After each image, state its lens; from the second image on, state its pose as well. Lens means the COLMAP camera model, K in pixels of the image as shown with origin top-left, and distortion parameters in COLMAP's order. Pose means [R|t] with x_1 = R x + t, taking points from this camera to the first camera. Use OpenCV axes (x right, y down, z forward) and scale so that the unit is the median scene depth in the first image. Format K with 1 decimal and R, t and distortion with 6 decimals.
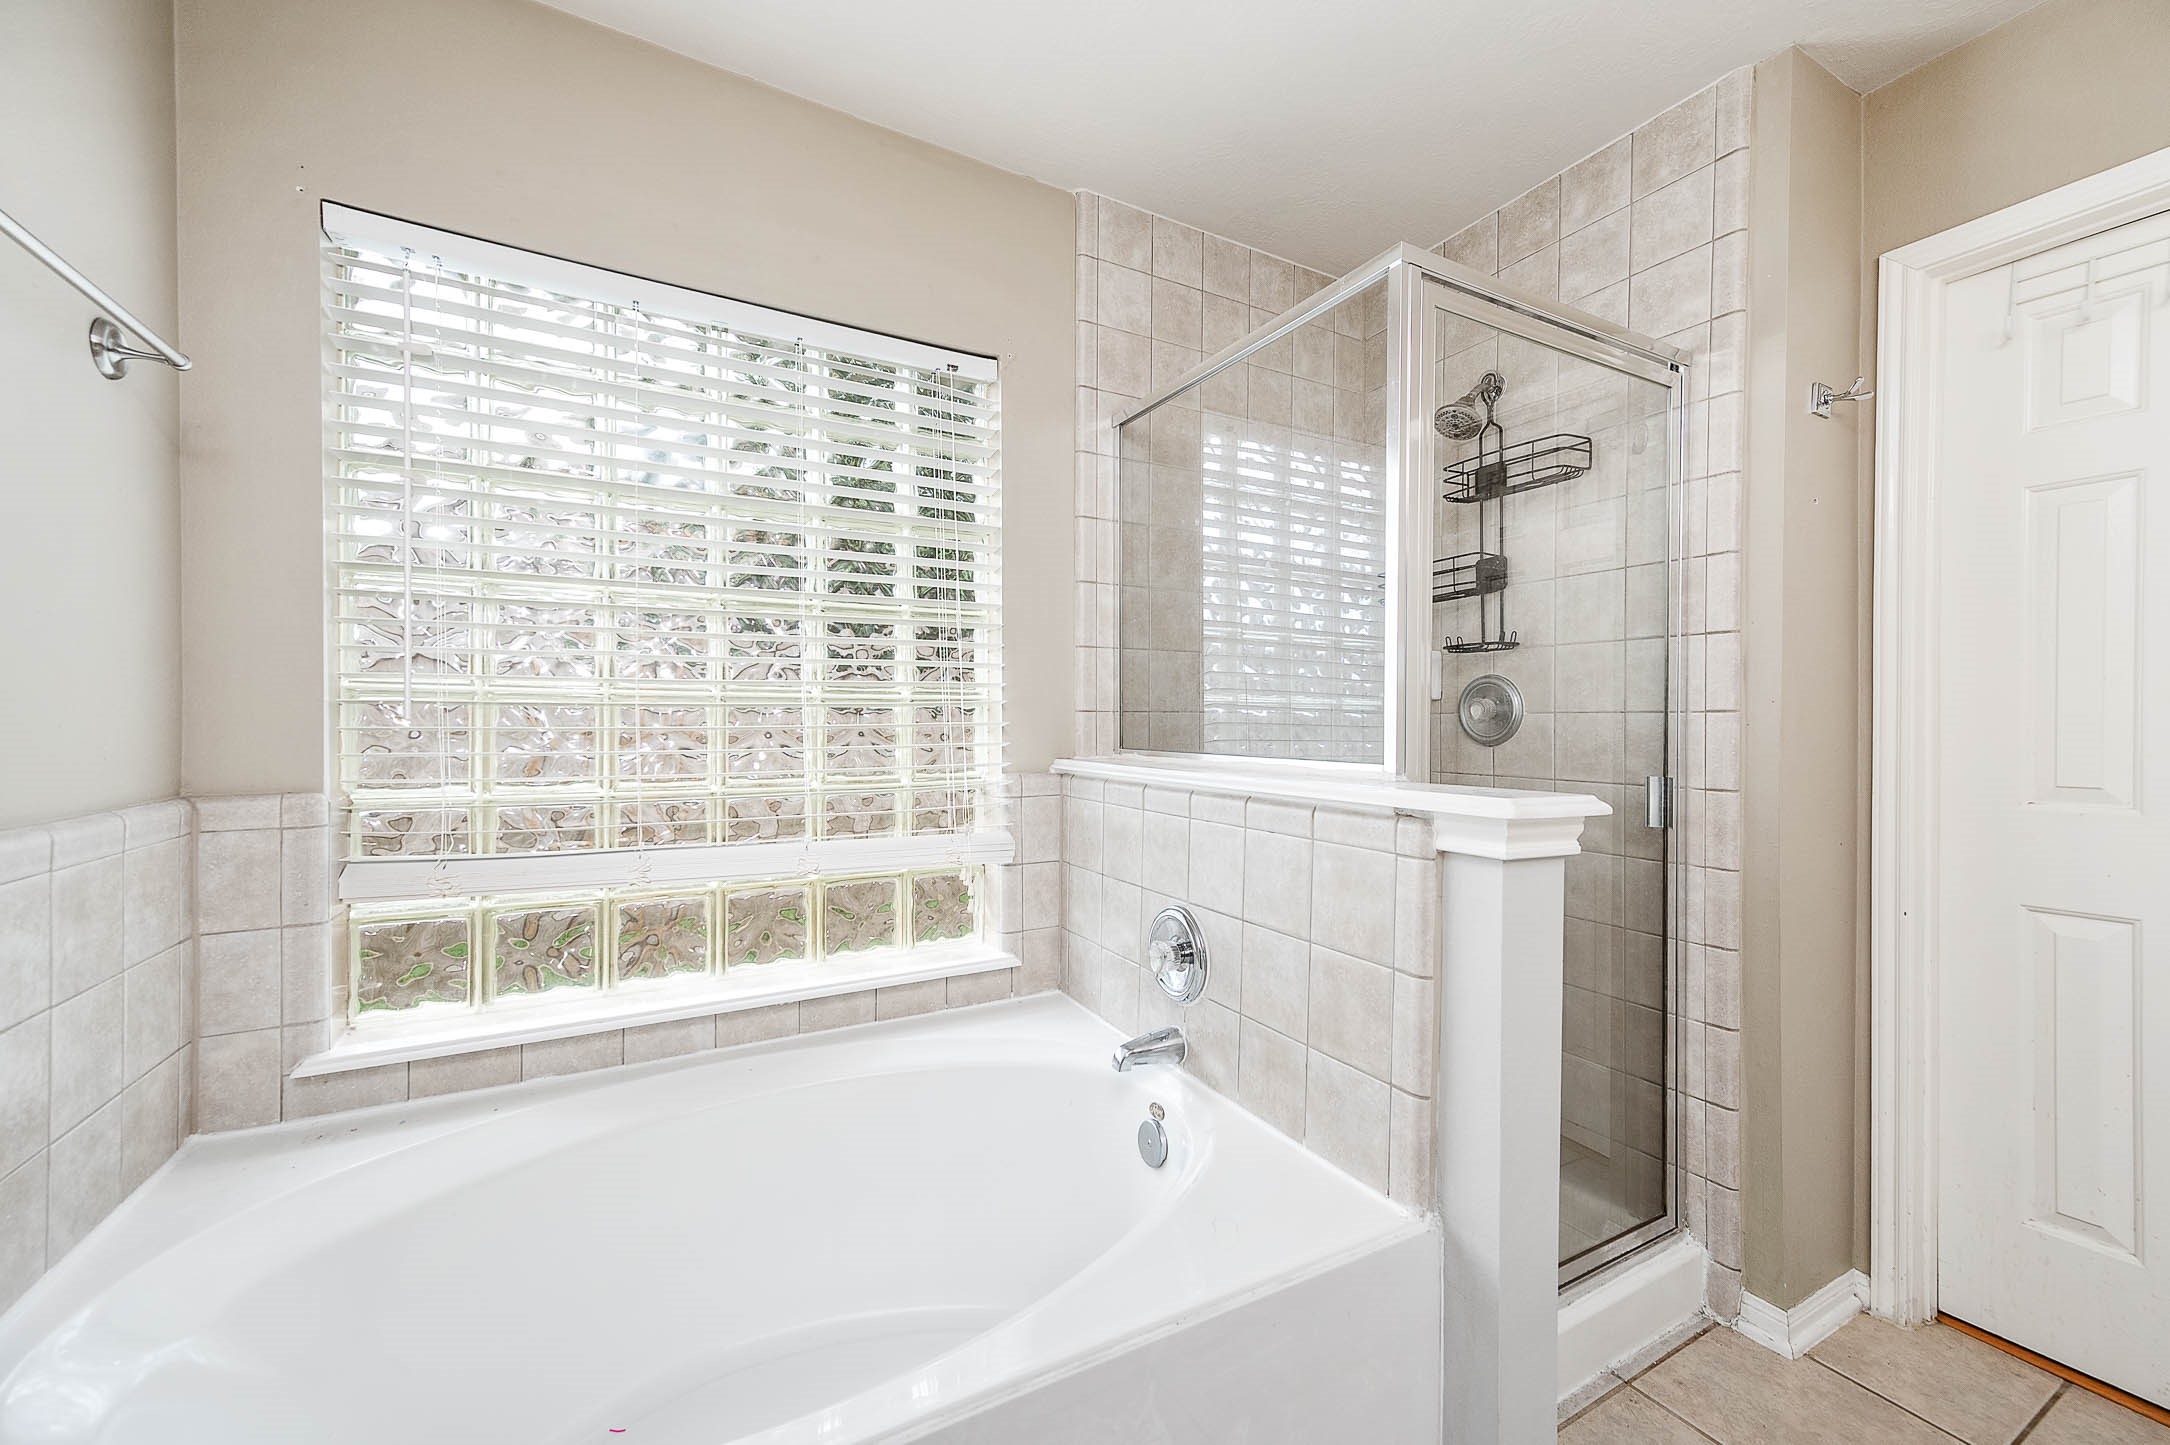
lens RADIAL K [[841.9, 0, 1083.0], [0, 841.9, 727.4], [0, 0, 1]] dist [0.002052, 0.003948]
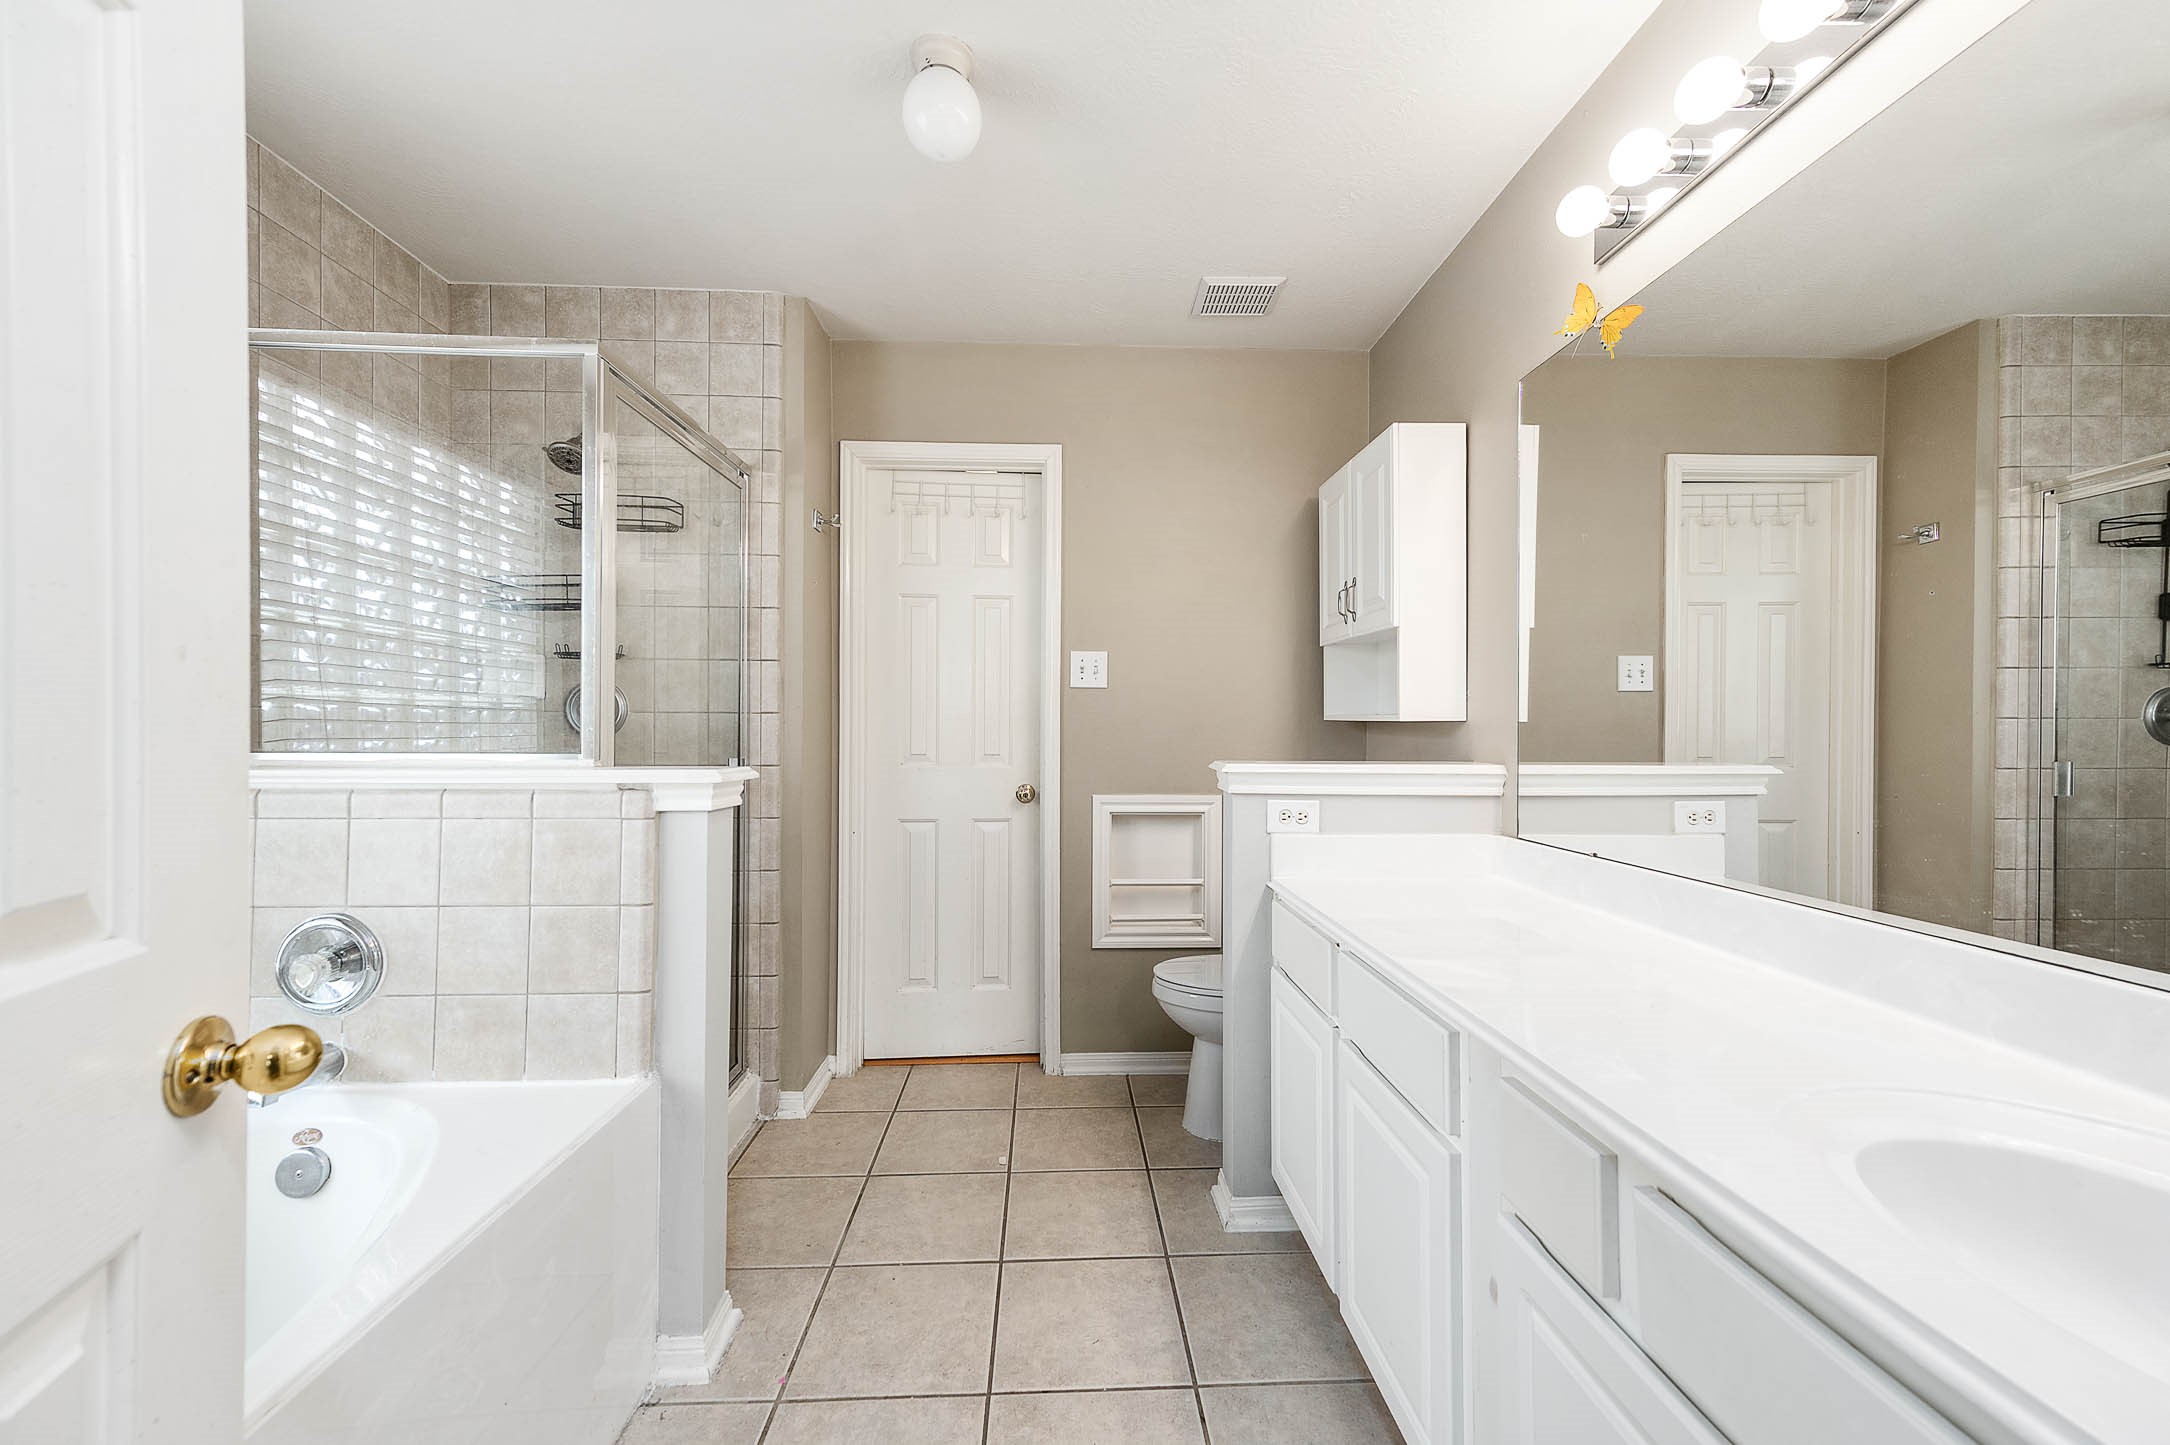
lens RADIAL K [[858.5, 0, 1086.6], [0, 858.5, 740.4], [0, 0, 1]] dist [0.010541, 0.000060]
pose [[0.445286, -0.020840, 0.895146, -0.377535], [0.001725, 0.999747, 0.022417, -0.002911], [-0.895387, -0.008437, 0.445209, -0.194861]]
